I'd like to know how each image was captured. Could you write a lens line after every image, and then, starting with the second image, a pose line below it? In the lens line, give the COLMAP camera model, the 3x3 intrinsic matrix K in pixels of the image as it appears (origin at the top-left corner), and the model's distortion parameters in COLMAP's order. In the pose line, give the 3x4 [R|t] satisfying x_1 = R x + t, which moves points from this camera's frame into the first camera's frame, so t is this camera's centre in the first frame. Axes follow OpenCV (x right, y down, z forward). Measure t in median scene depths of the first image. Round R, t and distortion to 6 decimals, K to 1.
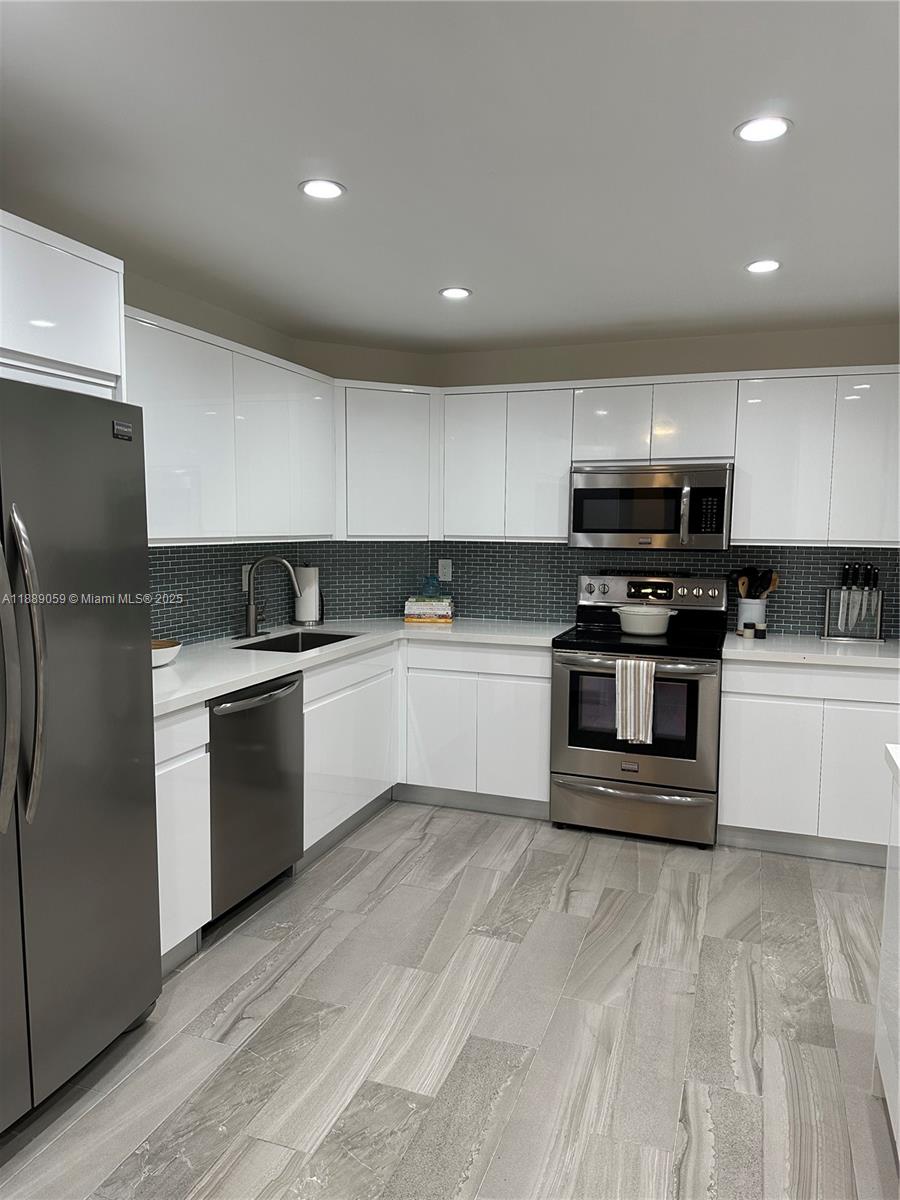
lens RADIAL K [[820.4, 0, 450.0], [0, 820.4, 600.0], [0, 0, 1]] dist [0.081375, -0.000217]
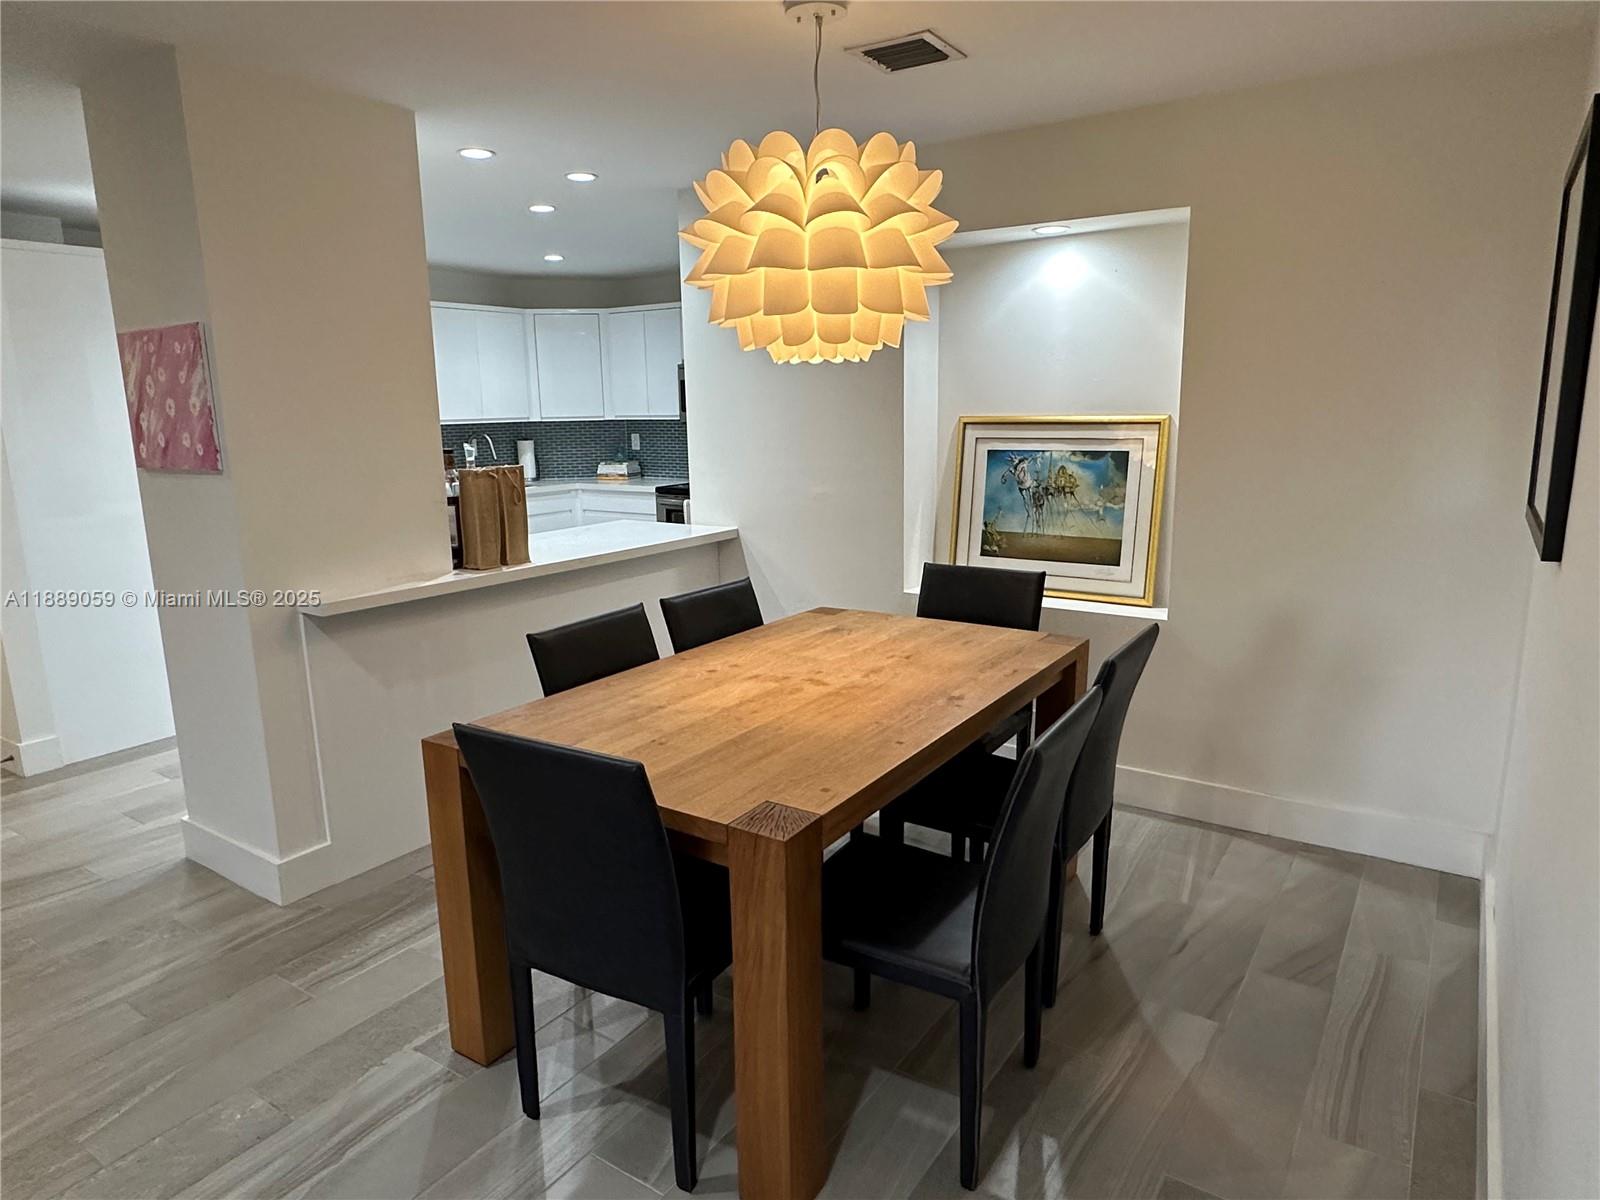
lens RADIAL K [[977.5, 0, 800.0], [0, 977.5, 600.0], [0, 0, 1]] dist [-0.001357, -0.002043]
pose [[0.968521, 0.025566, -0.247617, 0.780864], [0.001536, 0.994079, 0.108644, 0.056435], [0.248929, -0.105605, 0.962747, -0.599108]]
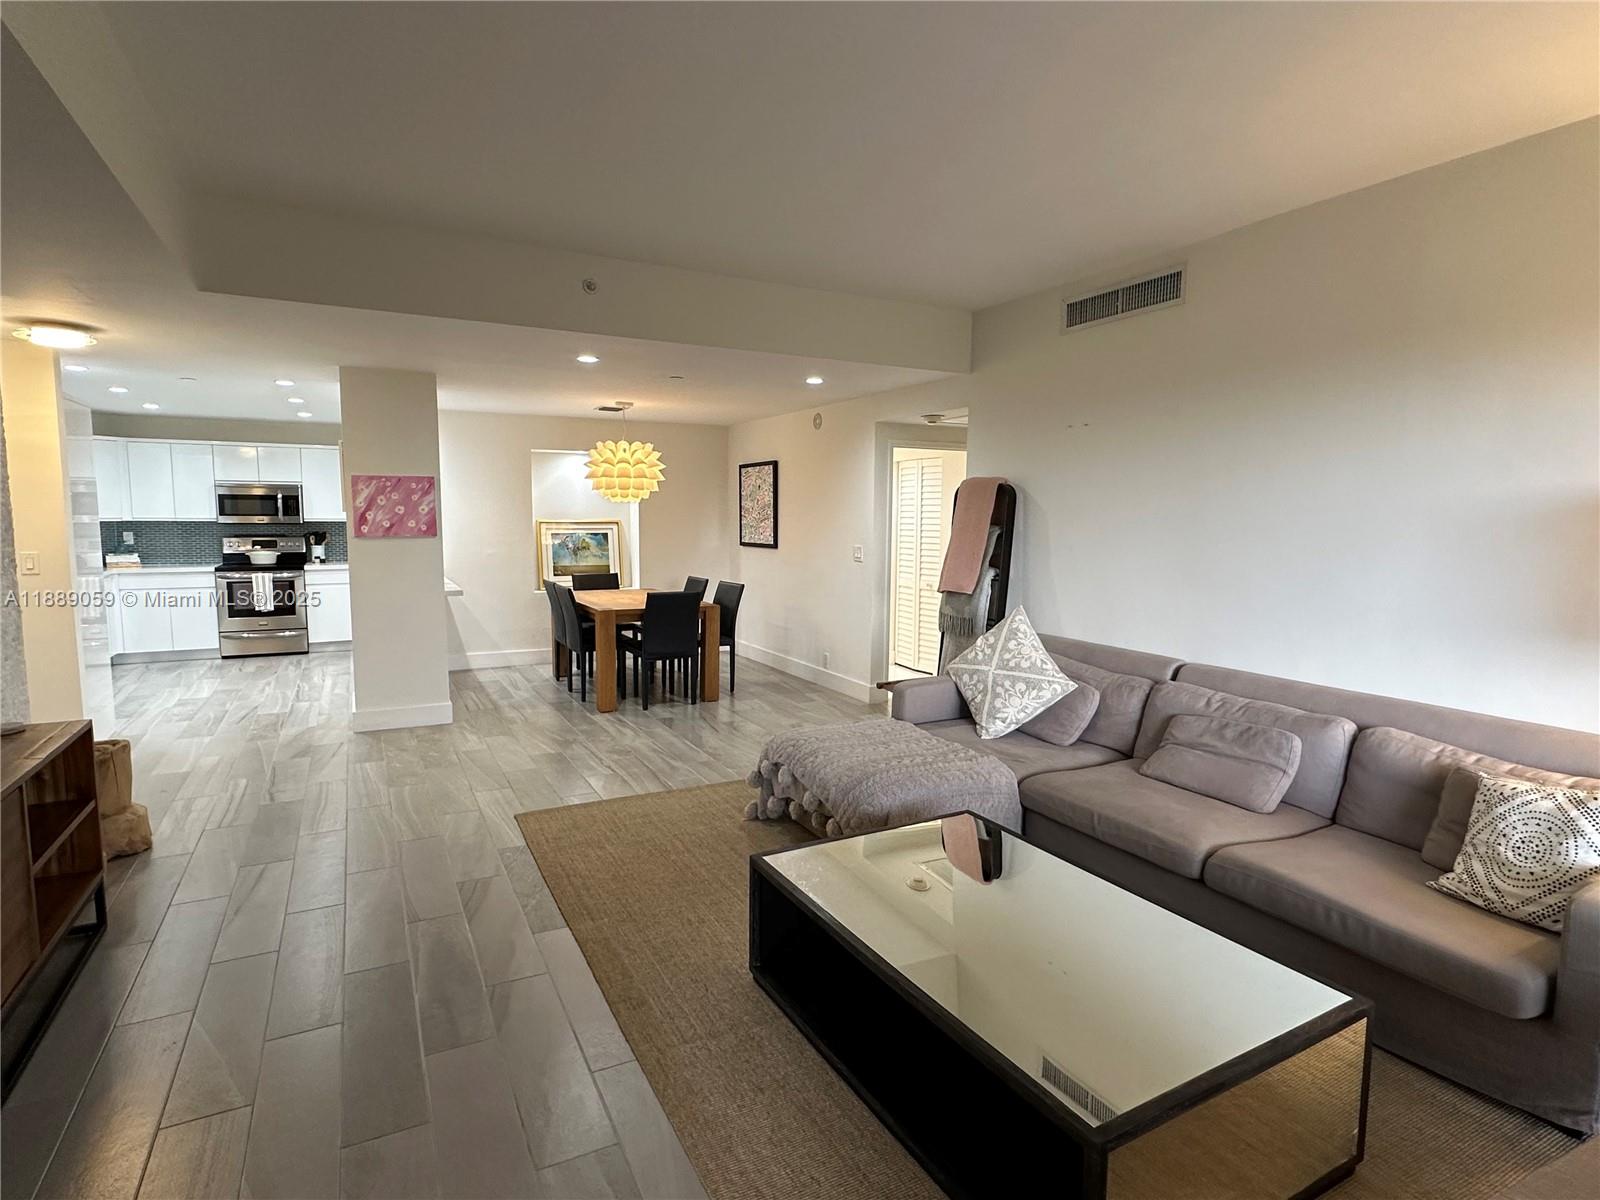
lens RADIAL K [[840.7, 0, 800.0], [0, 840.7, 600.0], [0, 0, 1]] dist [-0.000955, -0.000689]
pose [[0.671426, -0.083623, 0.736338, -0.436857], [0.064293, 0.996440, 0.054537, 0.104677], [-0.738277, 0.010724, 0.674412, -1.468485]]
